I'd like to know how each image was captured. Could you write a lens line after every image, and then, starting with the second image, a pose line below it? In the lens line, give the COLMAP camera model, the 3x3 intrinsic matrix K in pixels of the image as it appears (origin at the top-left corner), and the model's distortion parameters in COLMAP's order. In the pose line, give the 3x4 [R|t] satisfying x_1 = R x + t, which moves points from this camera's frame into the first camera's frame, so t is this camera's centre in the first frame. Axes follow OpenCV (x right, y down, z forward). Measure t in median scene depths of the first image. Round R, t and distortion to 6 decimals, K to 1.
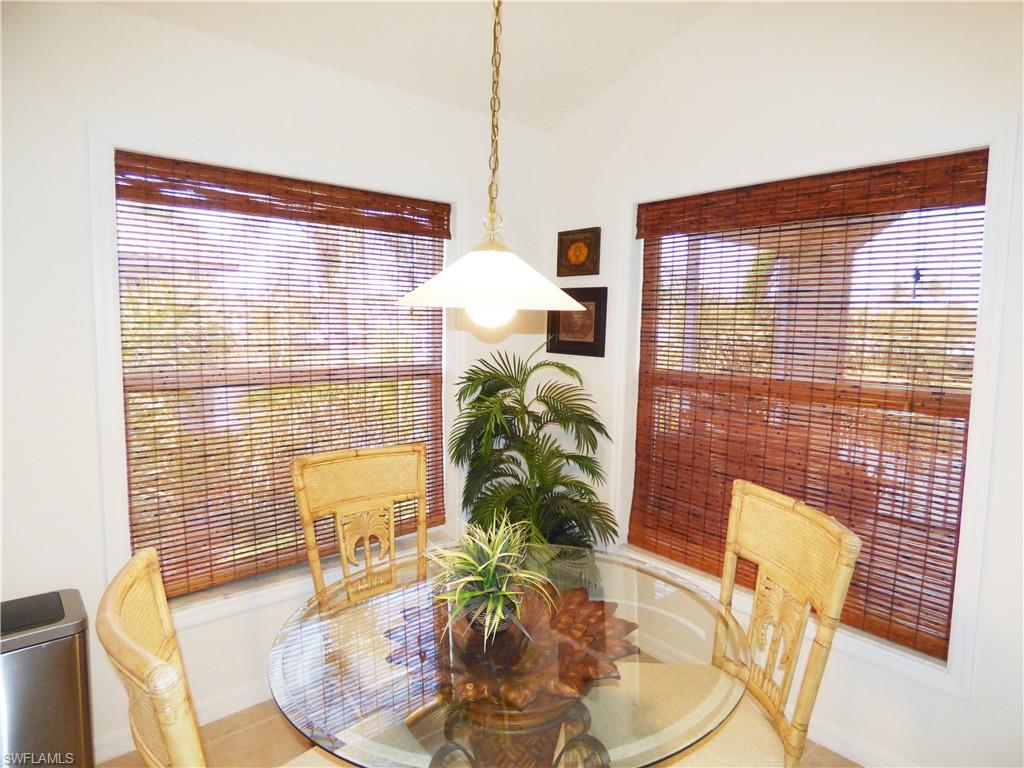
lens RADIAL K [[604.3, 0, 513.8], [0, 604.3, 383.8], [0, 0, 1]] dist [0.019255, -0.000458]
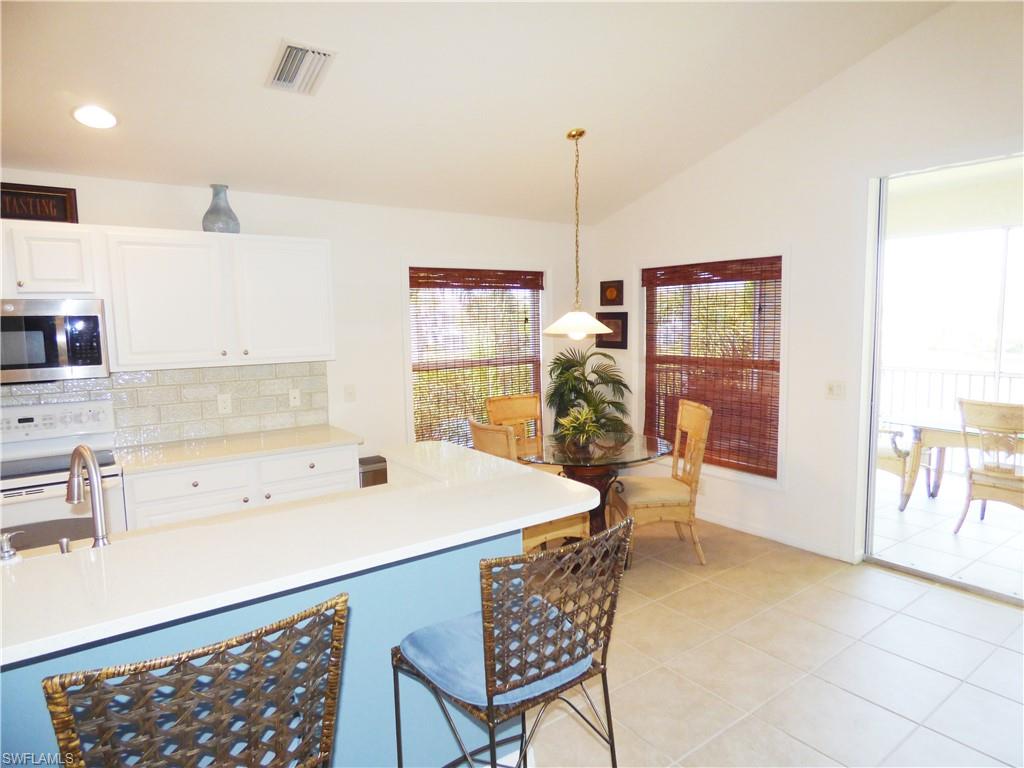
lens RADIAL K [[604.3, 0, 508.7], [0, 604.3, 380.4], [0, 0, 1]] dist [0.019255, -0.000458]
pose [[0.996479, -0.026776, -0.079458, -0.071303], [0.026741, 0.999641, -0.001504, 0.046120], [0.079470, -0.000626, 0.996837, -0.918895]]
